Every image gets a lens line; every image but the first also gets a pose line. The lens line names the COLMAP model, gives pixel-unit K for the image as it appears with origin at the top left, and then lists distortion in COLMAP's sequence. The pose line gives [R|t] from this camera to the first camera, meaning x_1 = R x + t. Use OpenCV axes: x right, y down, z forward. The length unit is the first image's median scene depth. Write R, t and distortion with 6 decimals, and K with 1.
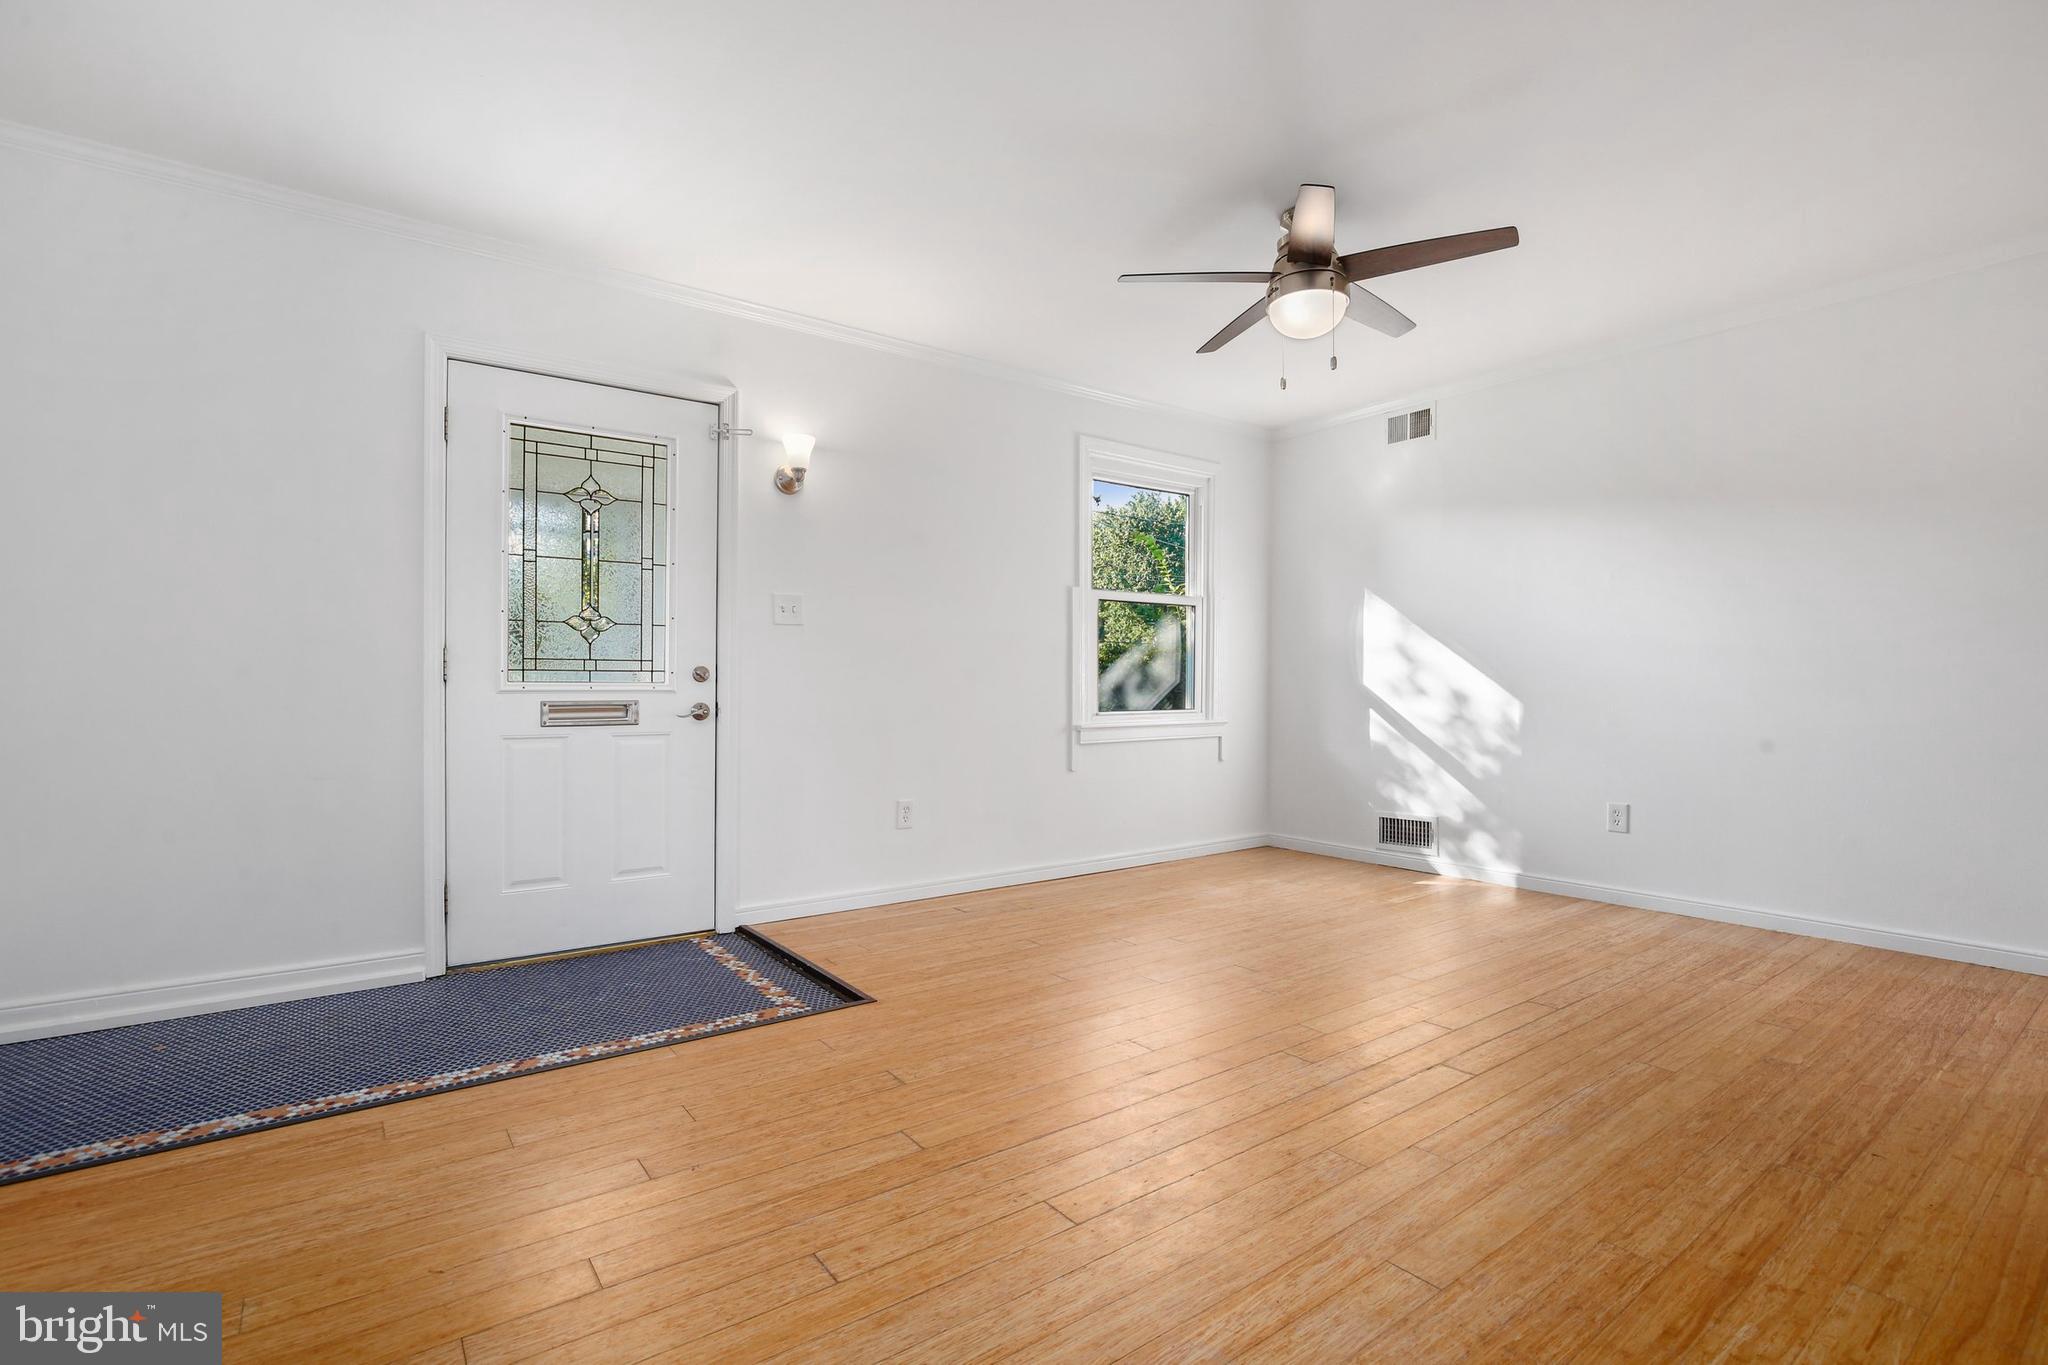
lens RADIAL K [[939.2, 0, 1012.3], [0, 939.2, 697.2], [0, 0, 1]] dist [-0.036163, 0.006926]
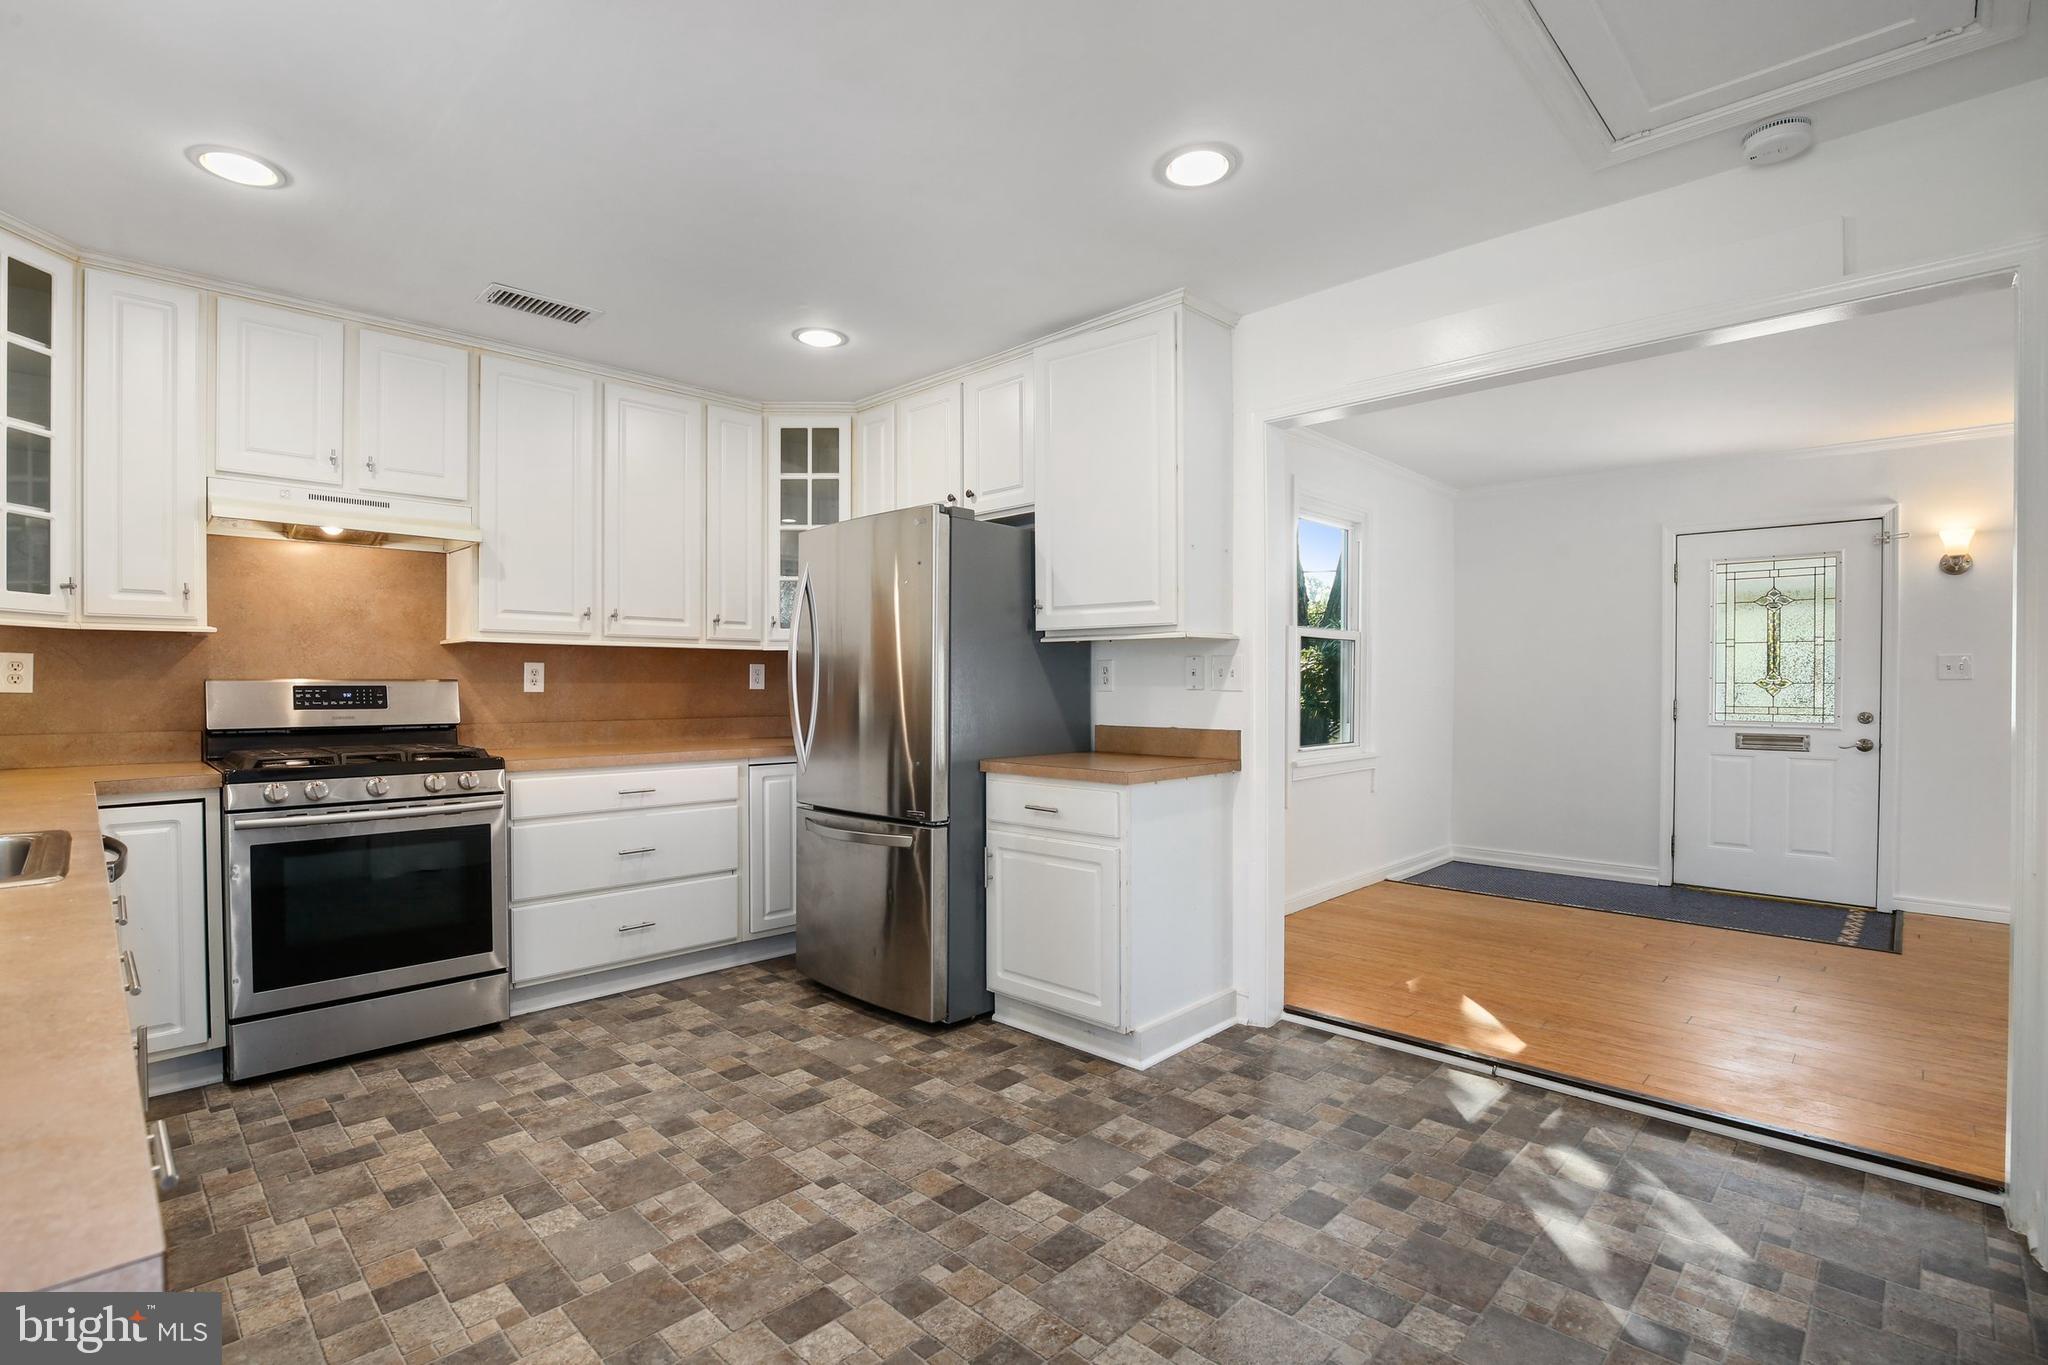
lens RADIAL K [[952.2, 0, 1015.8], [0, 952.2, 692.1], [0, 0, 1]] dist [-0.038004, 0.007816]
pose [[0.160797, 0.004303, -0.986978, 0.994079], [-0.019209, 0.999815, 0.001230, -0.049533], [0.986801, 0.018761, 0.160849, -0.549464]]
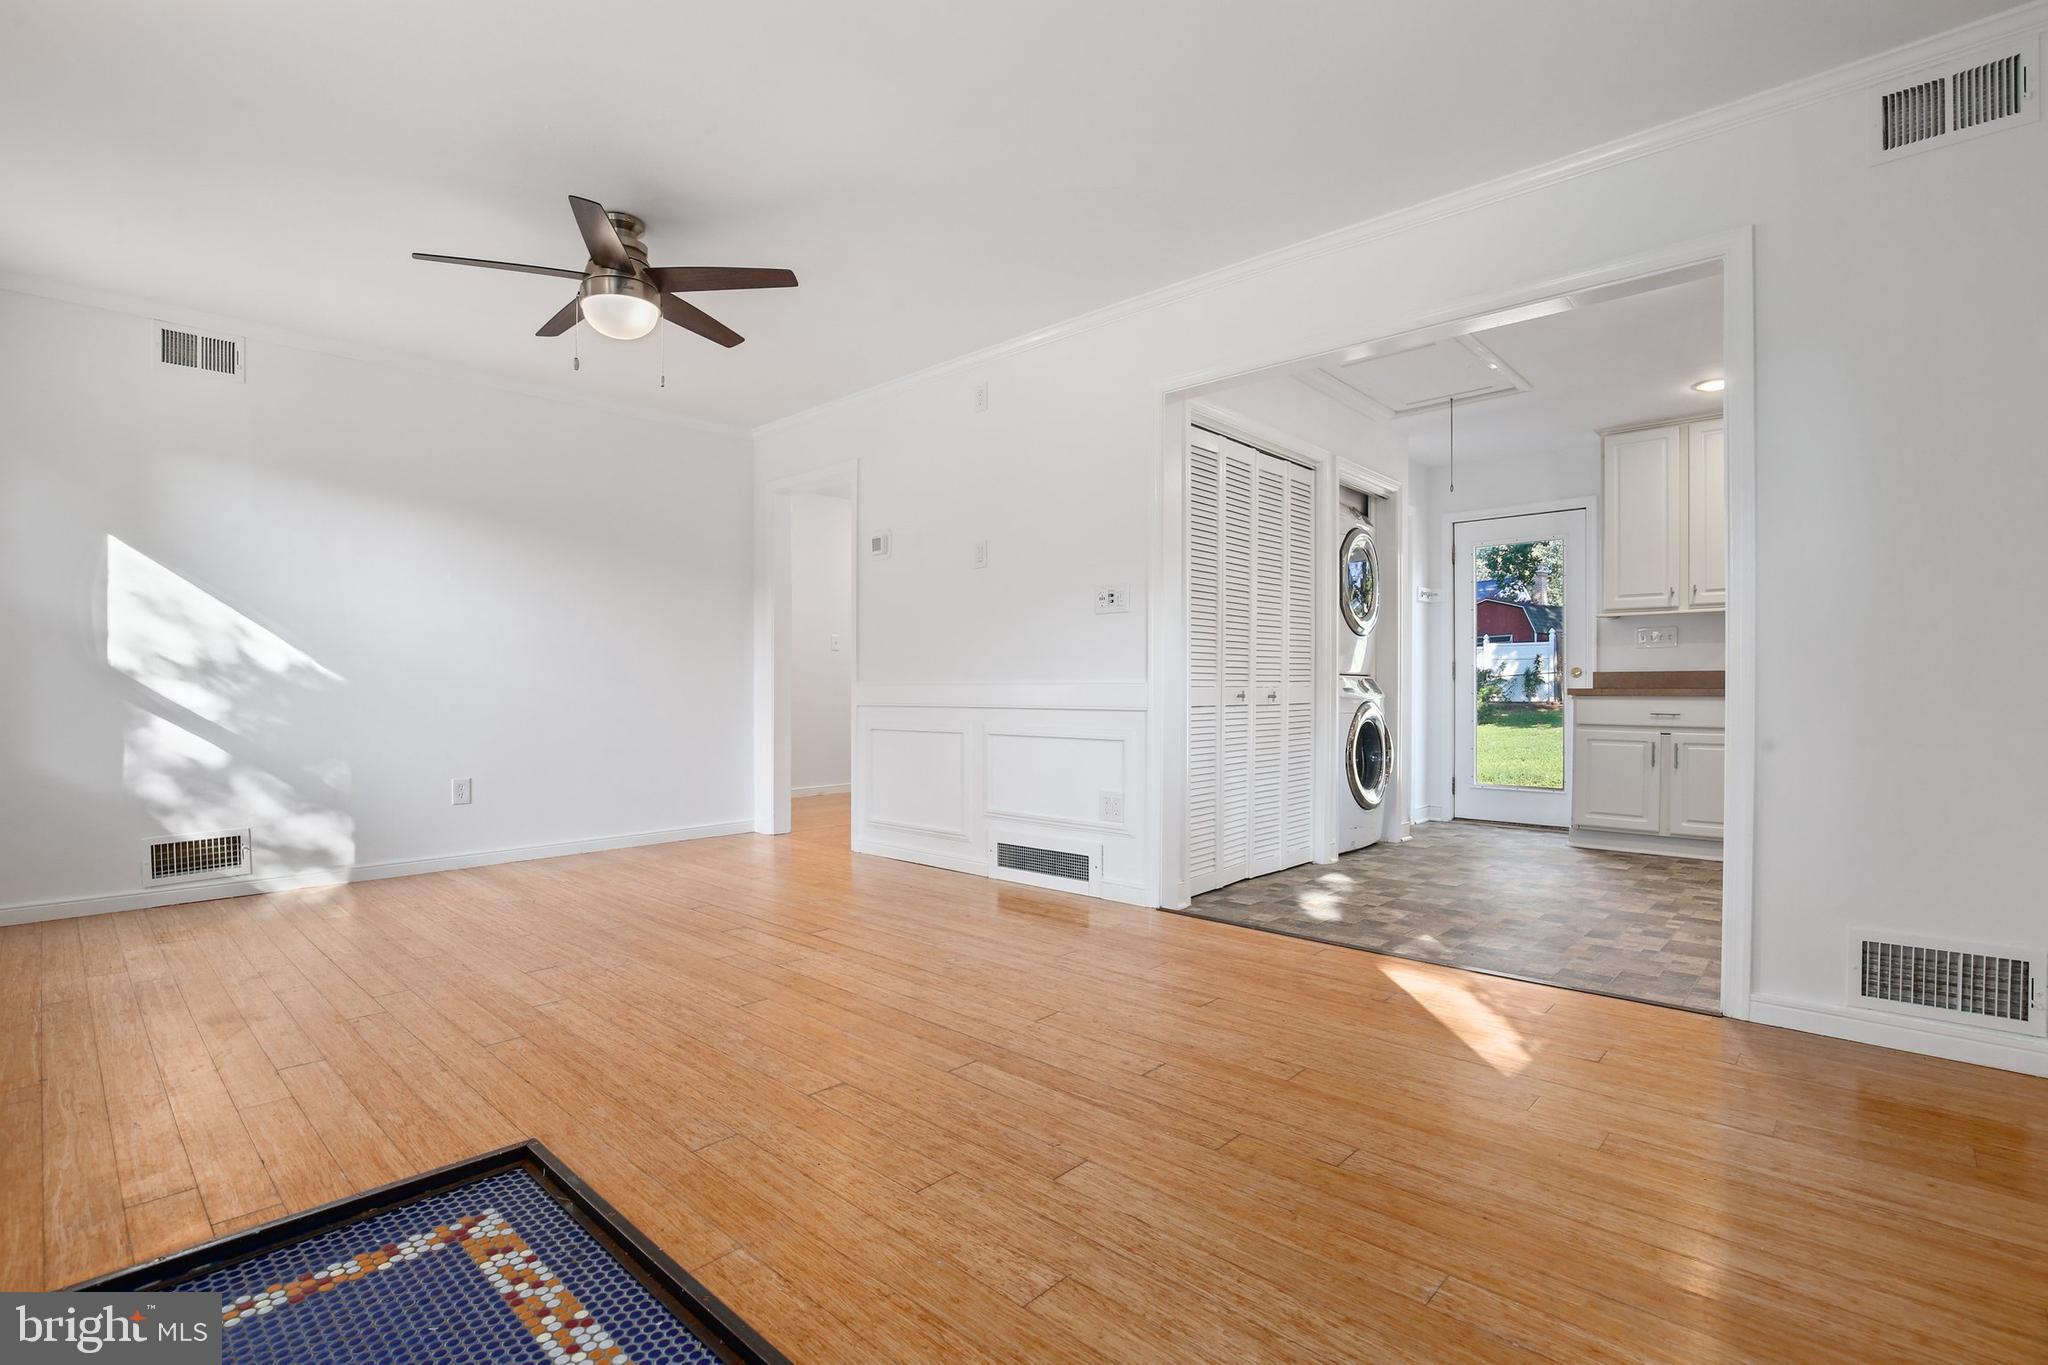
lens RADIAL K [[952.2, 0, 1015.8], [0, 952.2, 692.1], [0, 0, 1]] dist [-0.038004, 0.007816]
pose [[-0.182791, -0.007842, 0.983121, -0.837889], [0.017495, 0.999784, 0.011228, 0.012308], [-0.982996, 0.019252, -0.182614, 0.776610]]
